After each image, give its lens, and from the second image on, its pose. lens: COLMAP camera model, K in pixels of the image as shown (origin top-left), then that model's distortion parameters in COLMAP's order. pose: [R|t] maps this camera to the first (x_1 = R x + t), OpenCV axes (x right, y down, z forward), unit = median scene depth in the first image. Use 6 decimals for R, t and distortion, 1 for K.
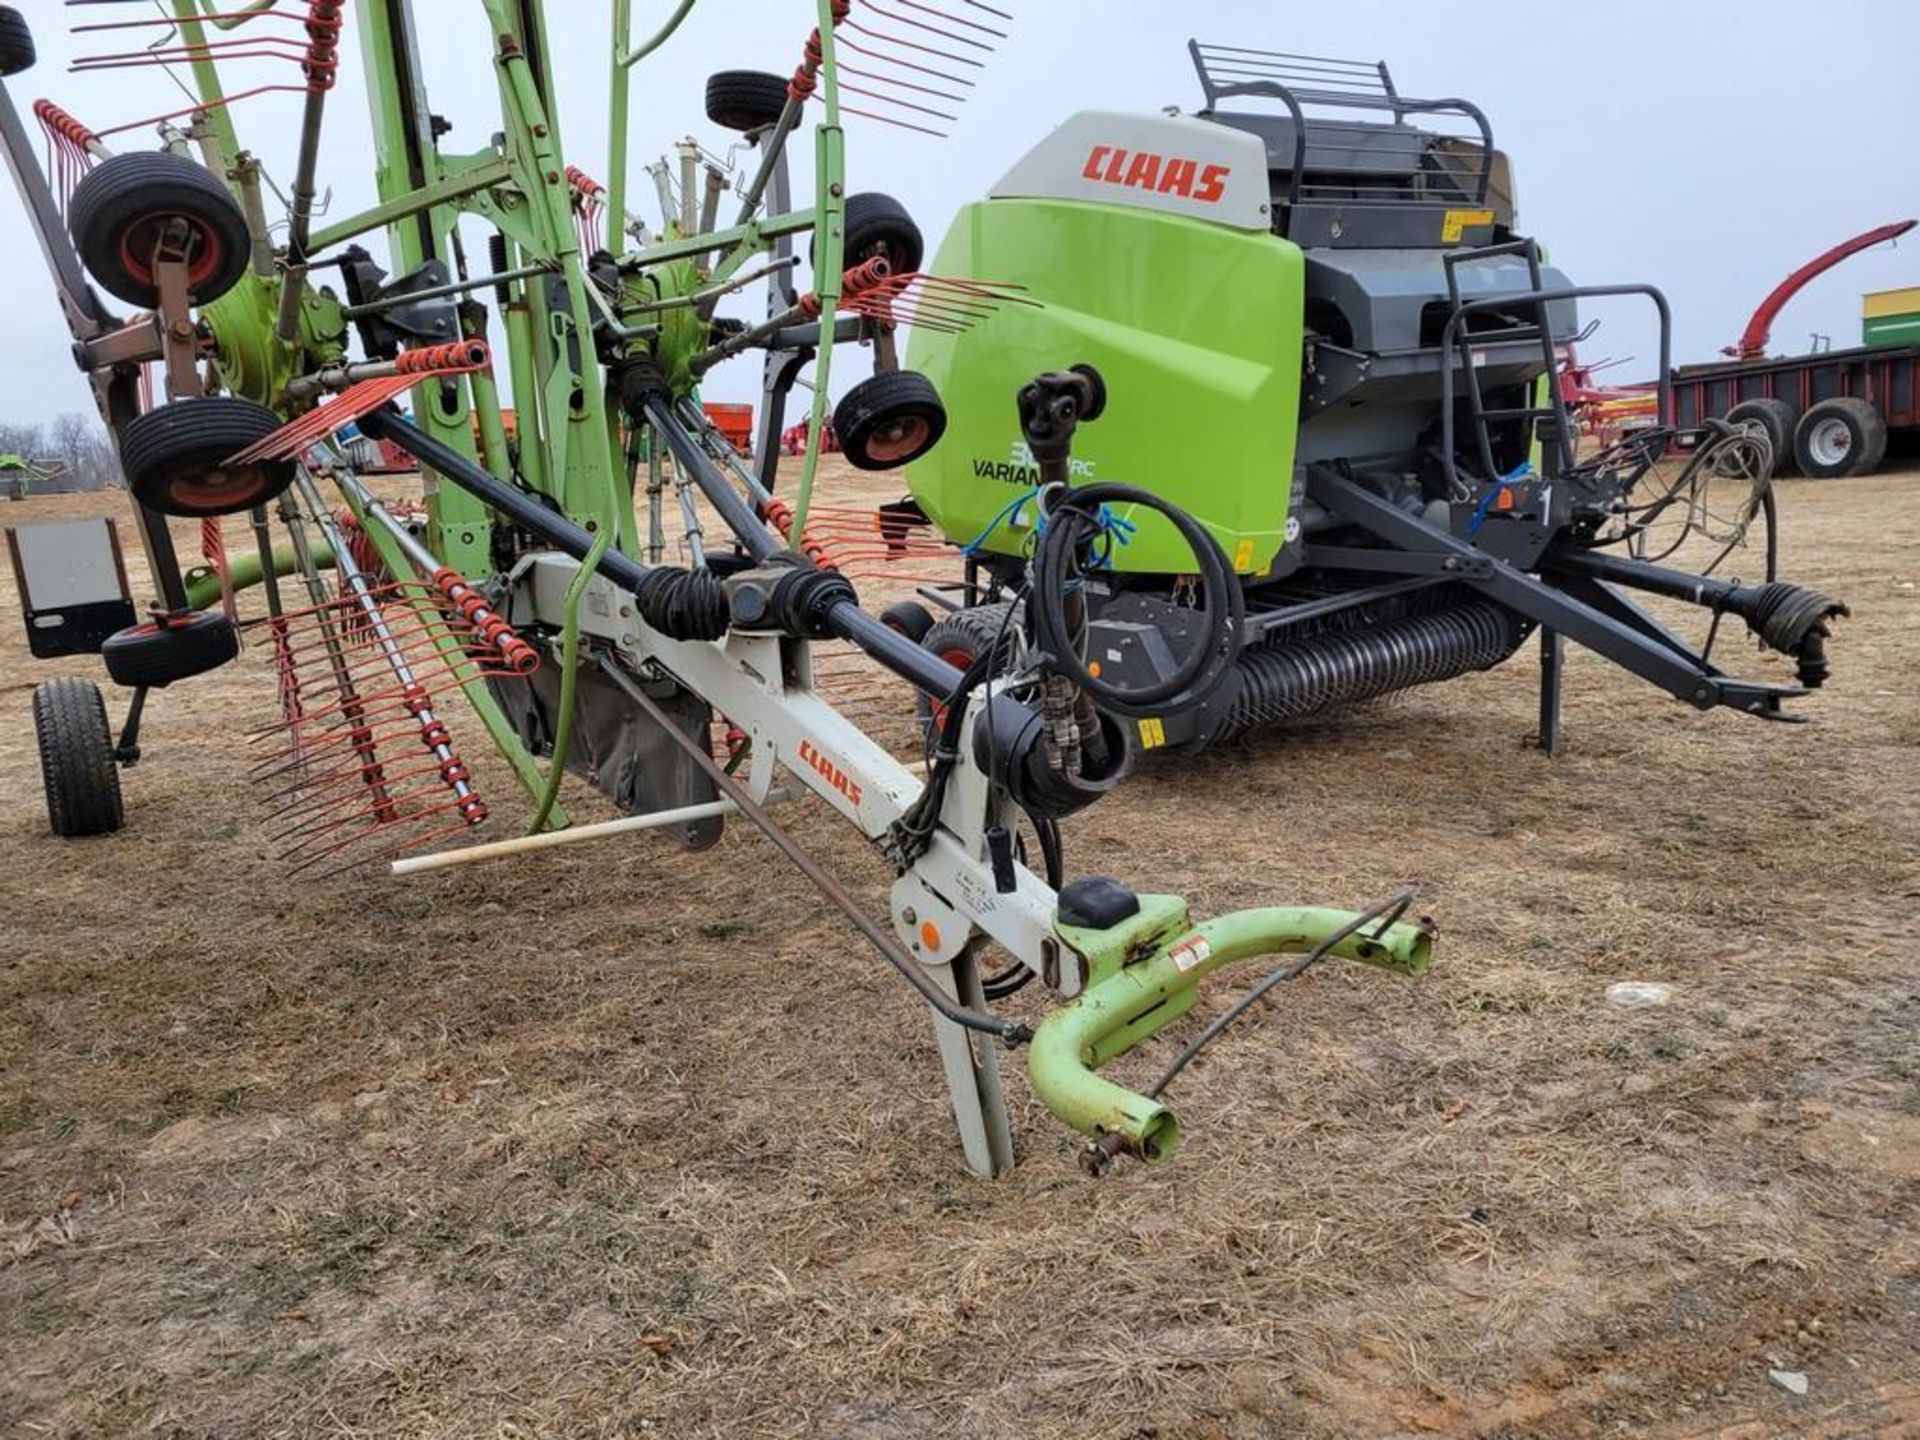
lens RADIAL K [[1433.9, 0, 953.3], [0, 1433.9, 706.5], [0, 0, 1]] dist [0.073458, -0.051026]
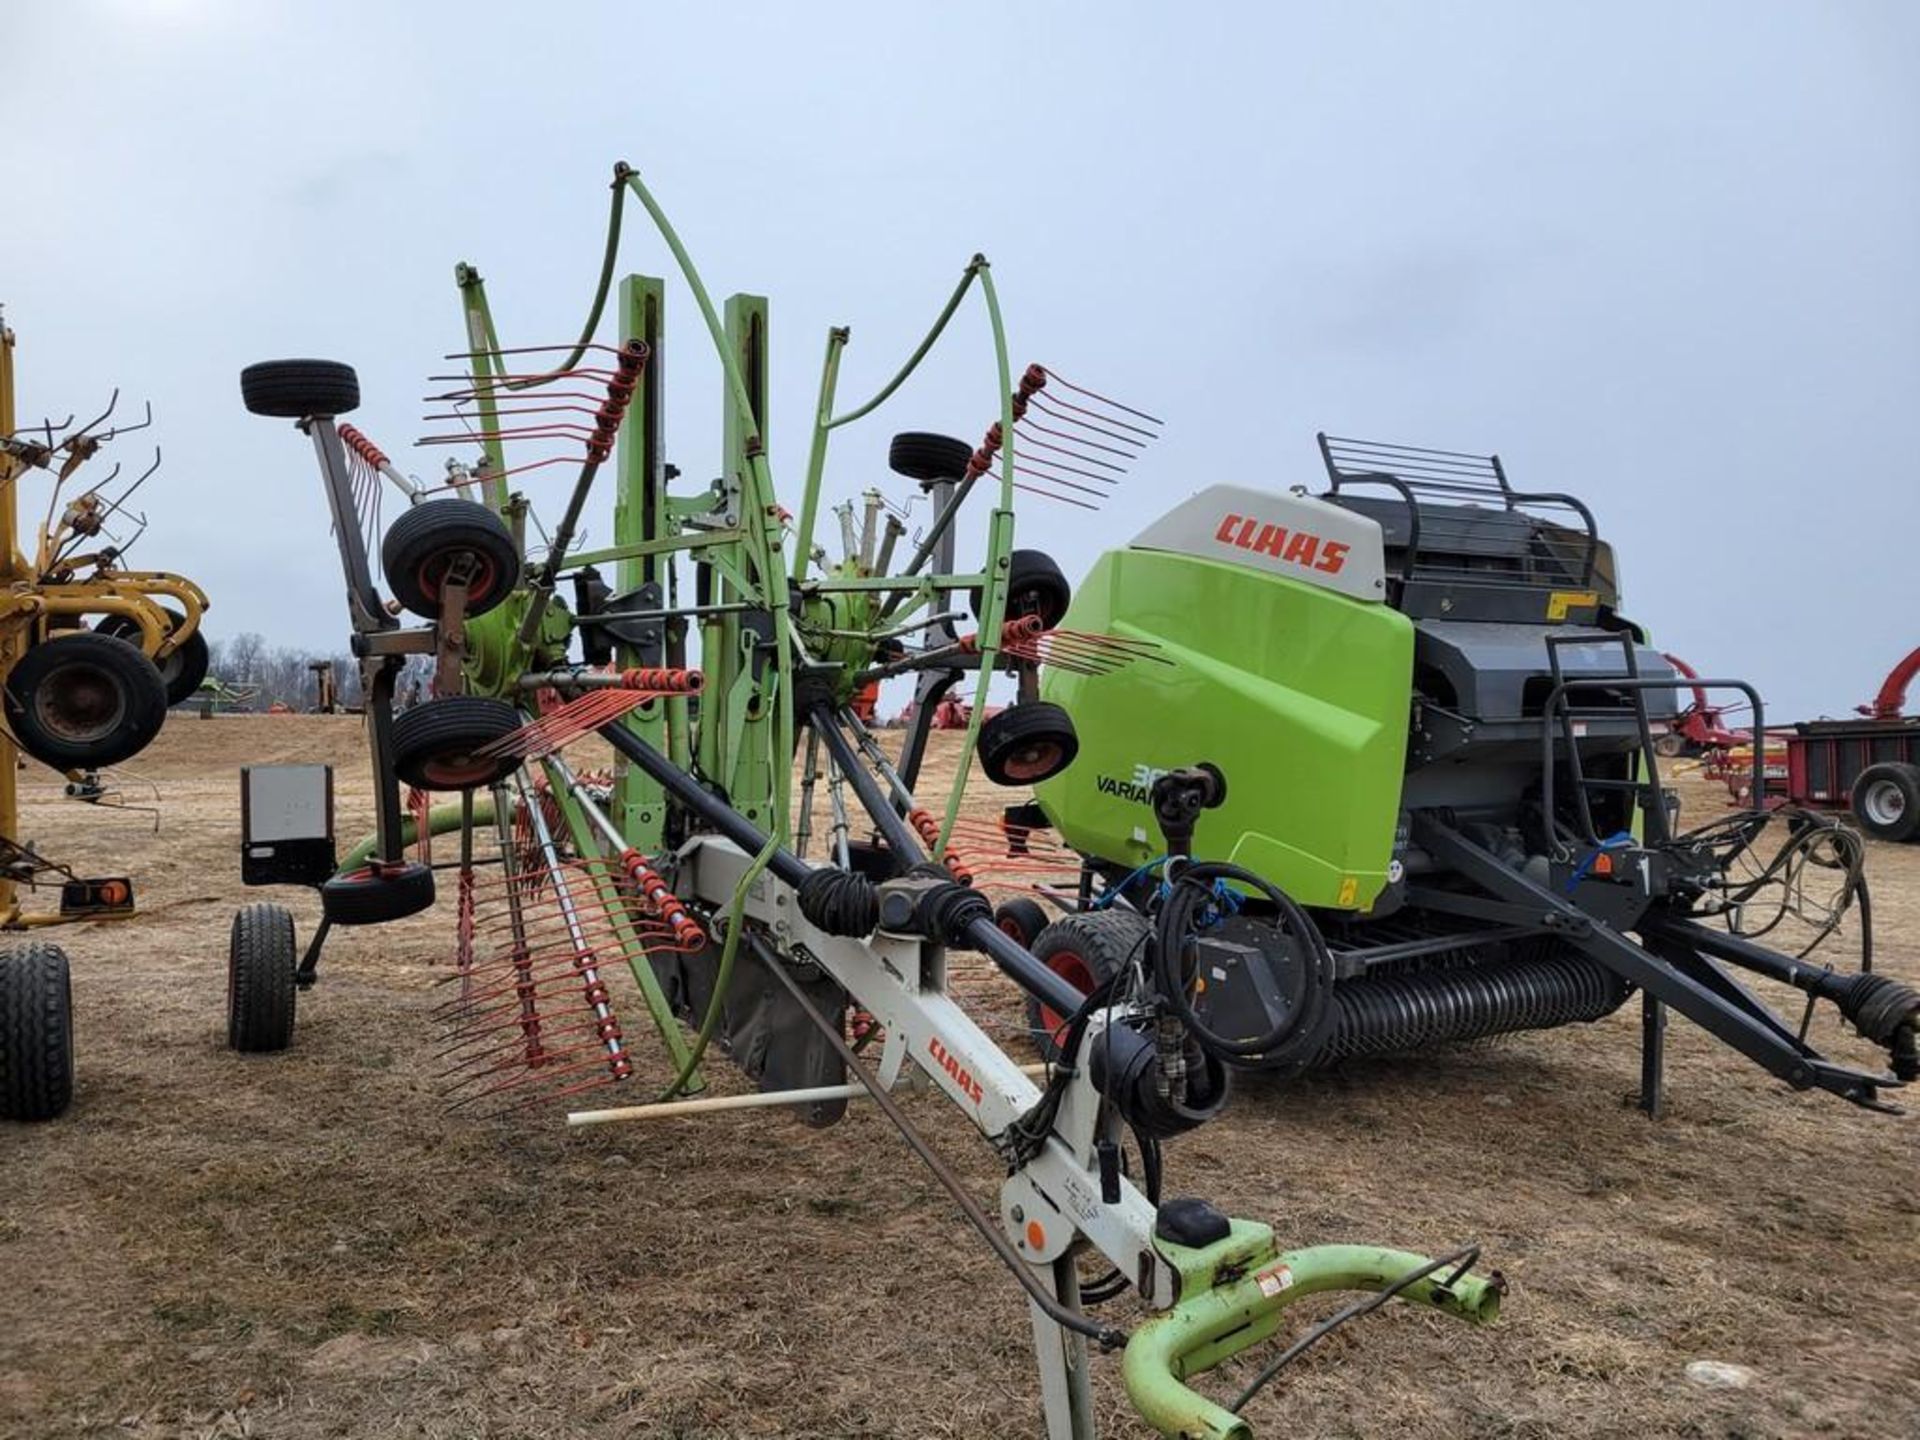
lens RADIAL K [[1423.6, 0, 946.4], [0, 1423.6, 727.9], [0, 0, 1]] dist [0.072832, -0.054327]
pose [[0.992981, 0.080464, -0.086681, -0.011968], [-0.094507, 0.980469, -0.172480, -0.014869], [0.071109, 0.179461, 0.981192, -0.089664]]
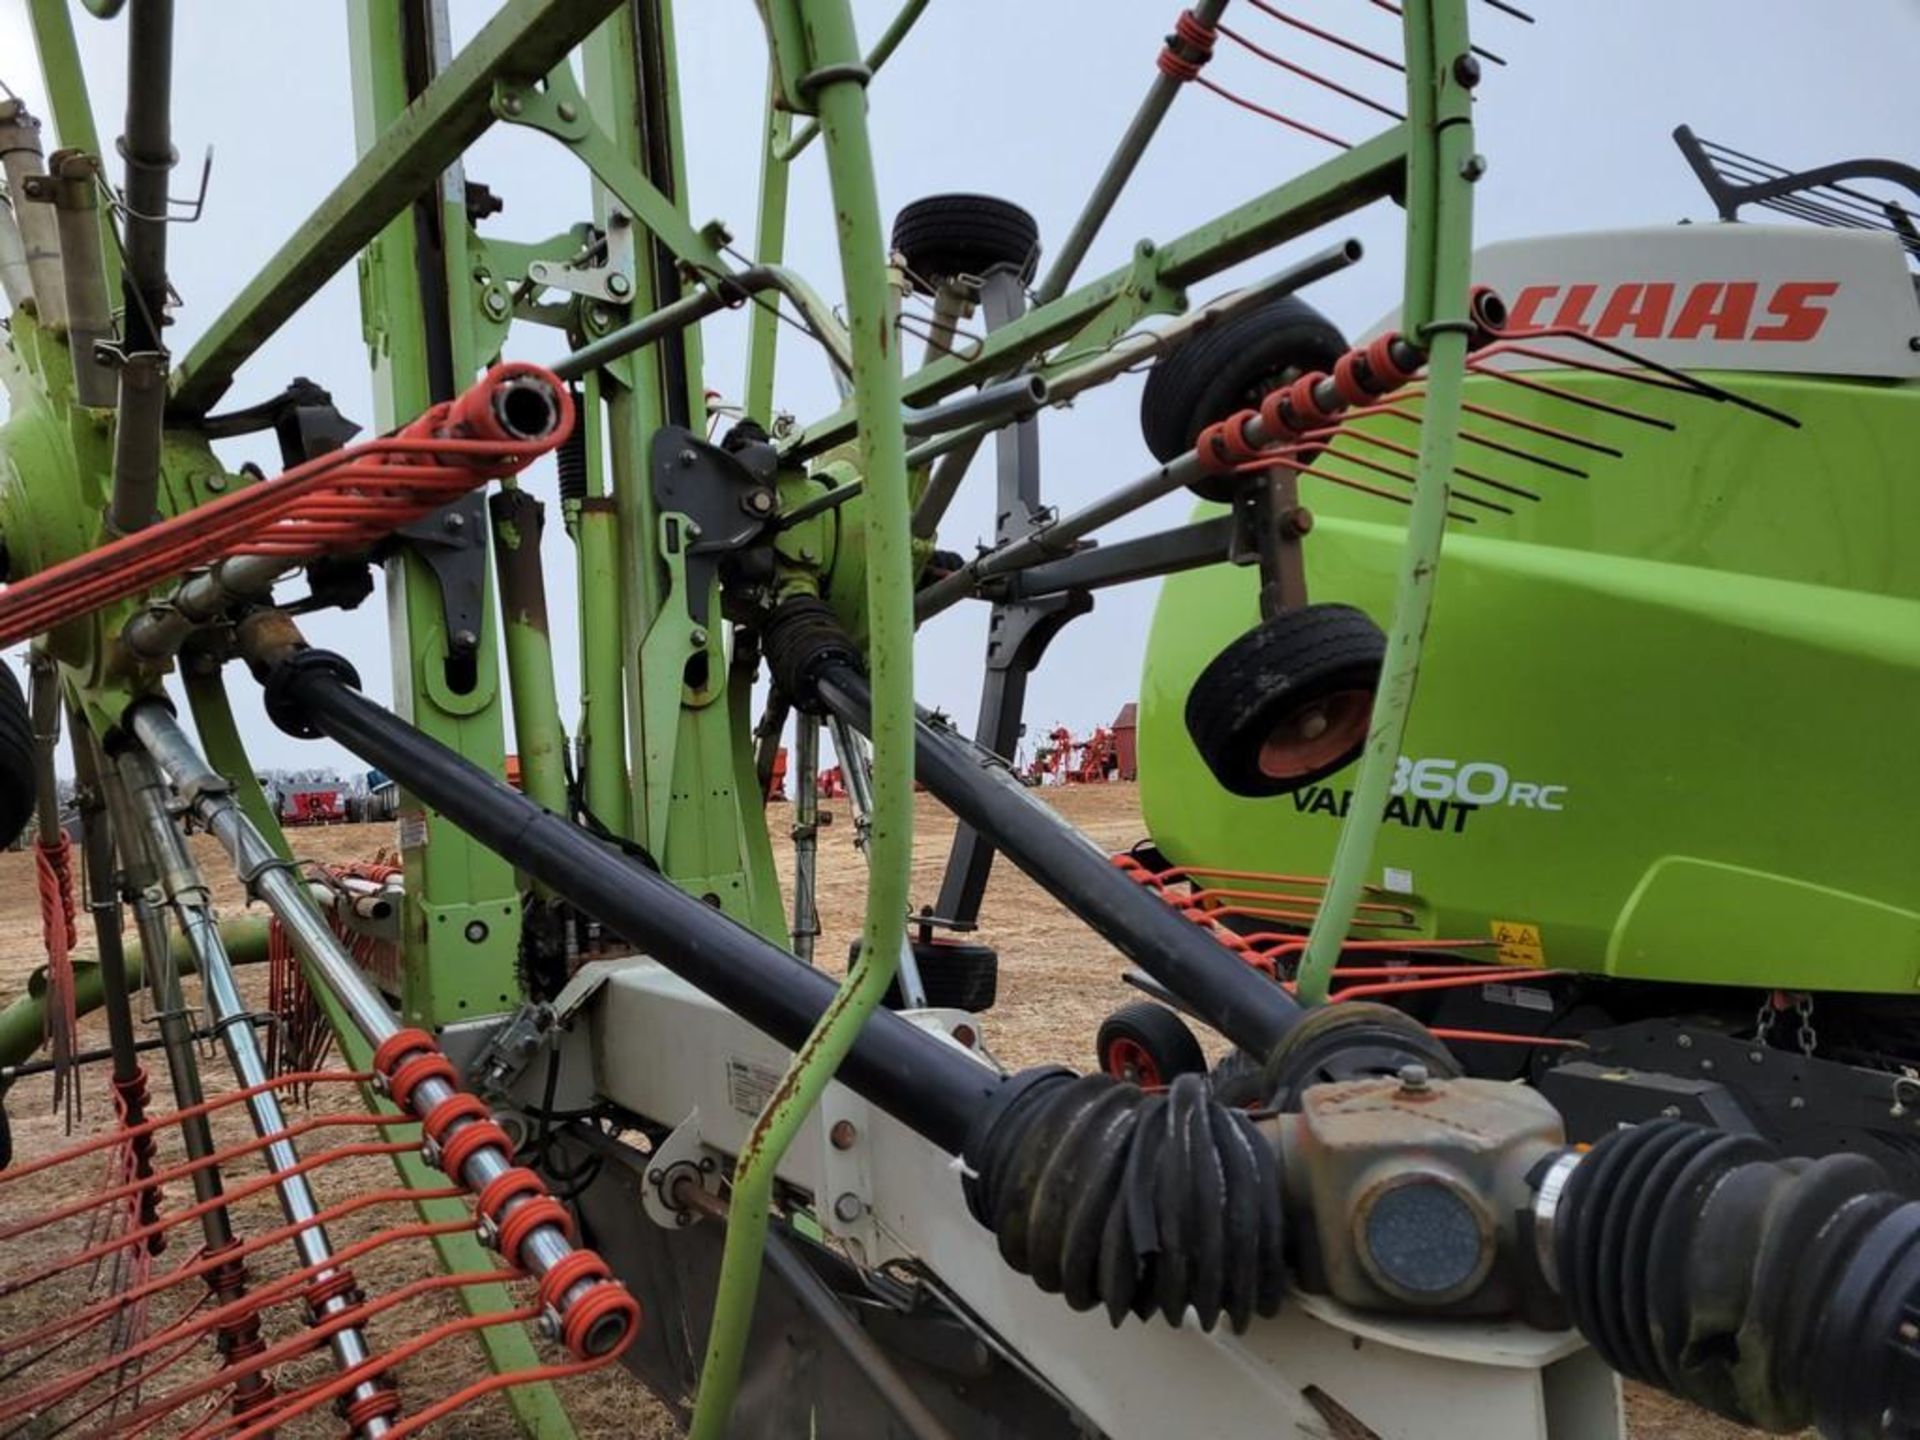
lens RADIAL K [[1514.3, 0, 958.0], [0, 1514.3, 747.4], [0, 0, 1]] dist [0.052451, -0.001458]
pose [[0.999698, -0.001987, -0.024498, -0.154894], [-0.003063, 0.978883, -0.204398, -0.071329], [0.024387, 0.204411, 0.978581, 0.470996]]
